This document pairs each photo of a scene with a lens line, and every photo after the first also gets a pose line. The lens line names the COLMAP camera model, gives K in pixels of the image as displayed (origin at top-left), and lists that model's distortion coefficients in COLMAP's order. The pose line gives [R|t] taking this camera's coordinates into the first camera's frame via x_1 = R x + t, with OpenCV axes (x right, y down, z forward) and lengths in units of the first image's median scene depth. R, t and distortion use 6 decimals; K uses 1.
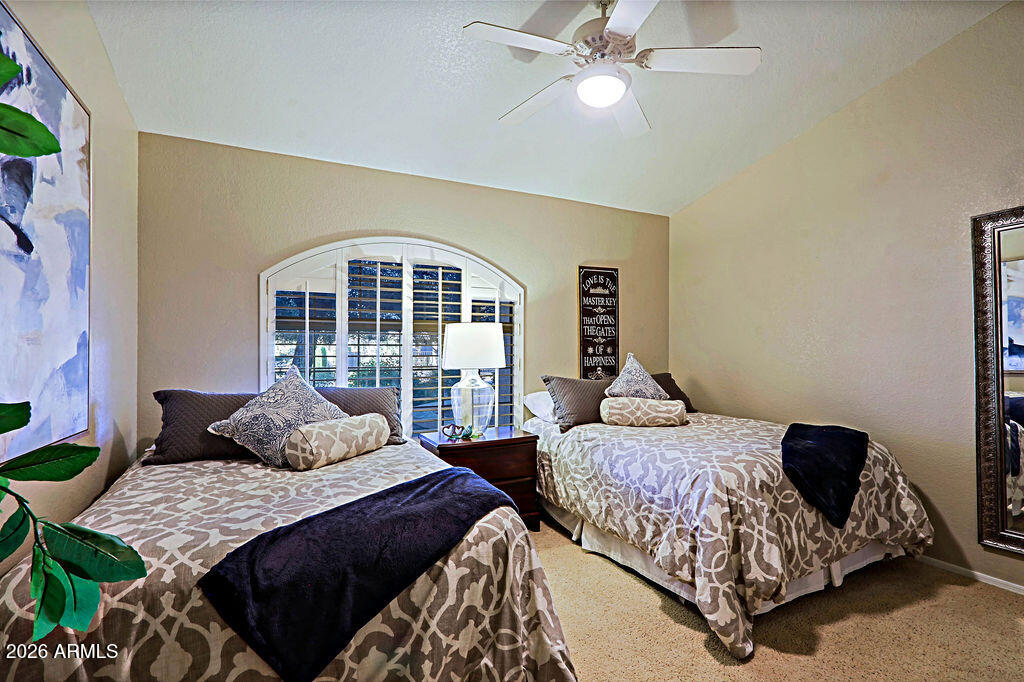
lens RADIAL K [[483.2, 0, 506.9], [0, 483.2, 347.2], [0, 0, 1]] dist [-0.008434, 0.001780]
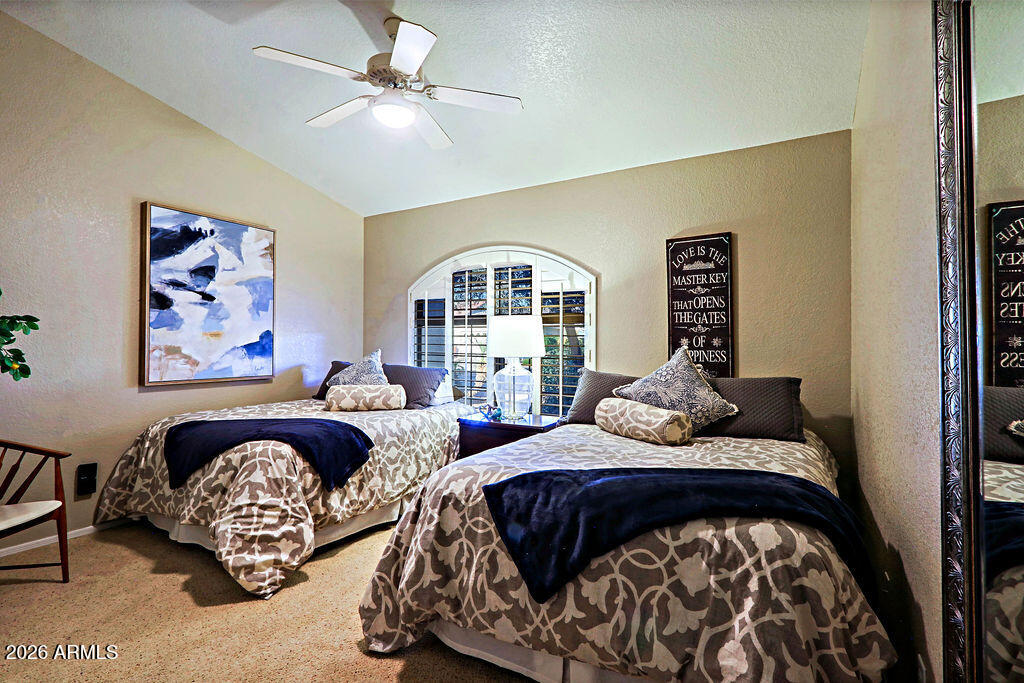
lens RADIAL K [[483.2, 0, 506.0], [0, 483.2, 332.4], [0, 0, 1]] dist [-0.008434, 0.001780]
pose [[0.533783, -0.007569, -0.845587, 0.777541], [-0.001015, 0.999953, -0.009592, -0.001864], [0.845621, 0.005979, 0.533751, 0.365569]]
